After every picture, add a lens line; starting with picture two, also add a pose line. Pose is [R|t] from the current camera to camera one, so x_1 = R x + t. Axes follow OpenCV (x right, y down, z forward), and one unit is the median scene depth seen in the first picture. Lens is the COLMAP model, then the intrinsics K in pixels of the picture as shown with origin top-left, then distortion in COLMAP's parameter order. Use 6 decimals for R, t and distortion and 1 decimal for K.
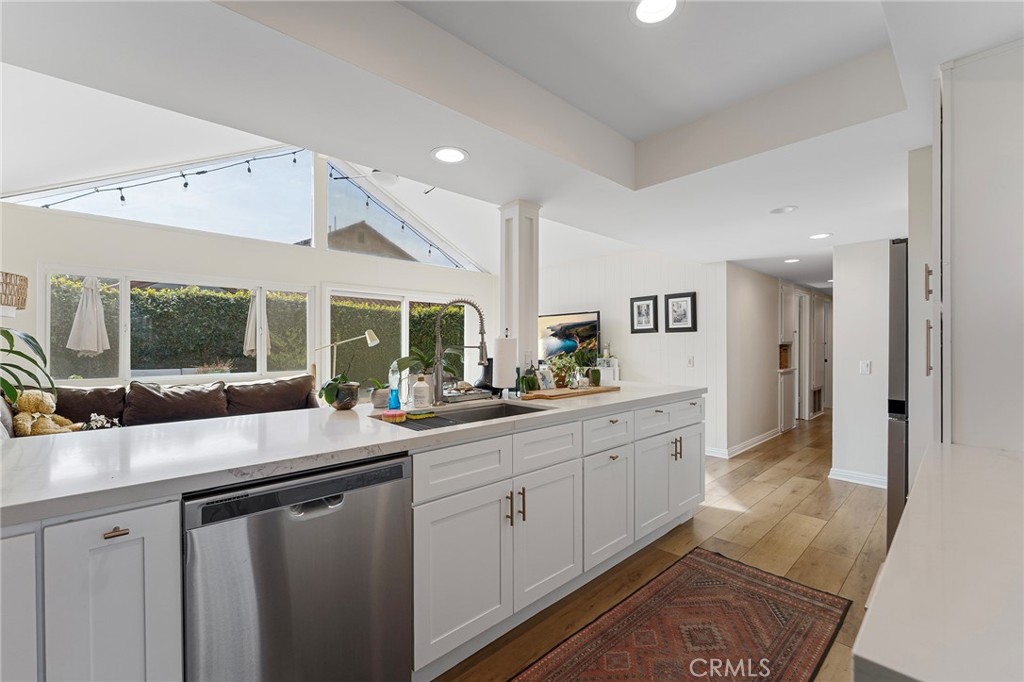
lens RADIAL K [[435.0, 0, 514.3], [0, 435.0, 334.4], [0, 0, 1]] dist [-0.001943, -0.000013]
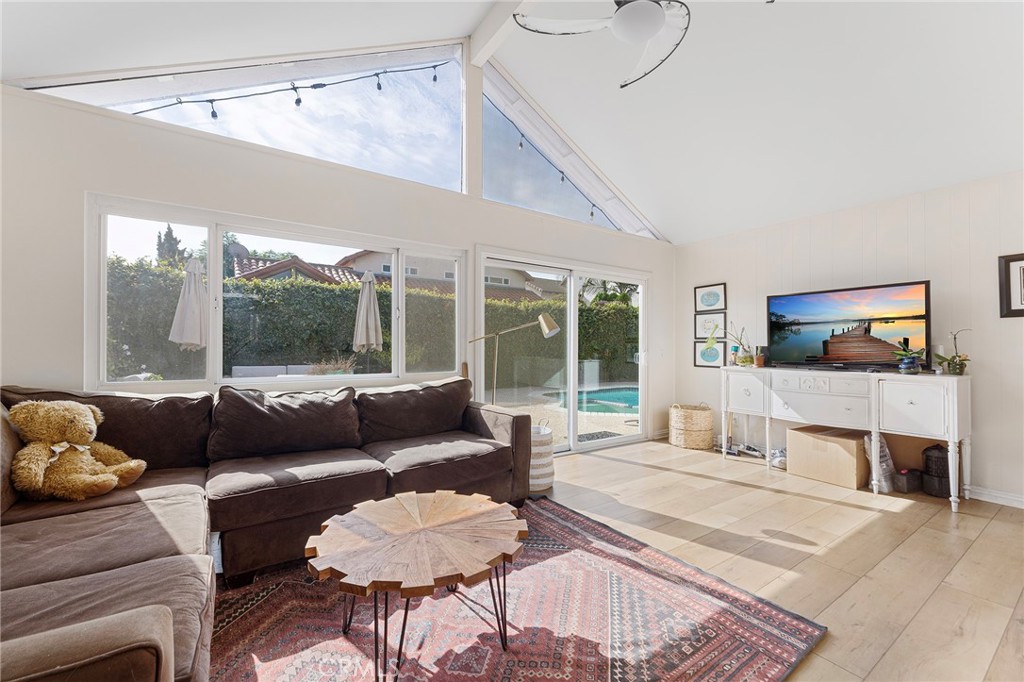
lens RADIAL K [[412.4, 0, 513.4], [0, 412.4, 338.7], [0, 0, 1]] dist [0.002400, 0.000041]
pose [[0.989616, 0.005964, -0.143614, -0.333566], [-0.005274, 0.999973, 0.005183, 0.030381], [0.143640, -0.004372, 0.989620, 0.413198]]
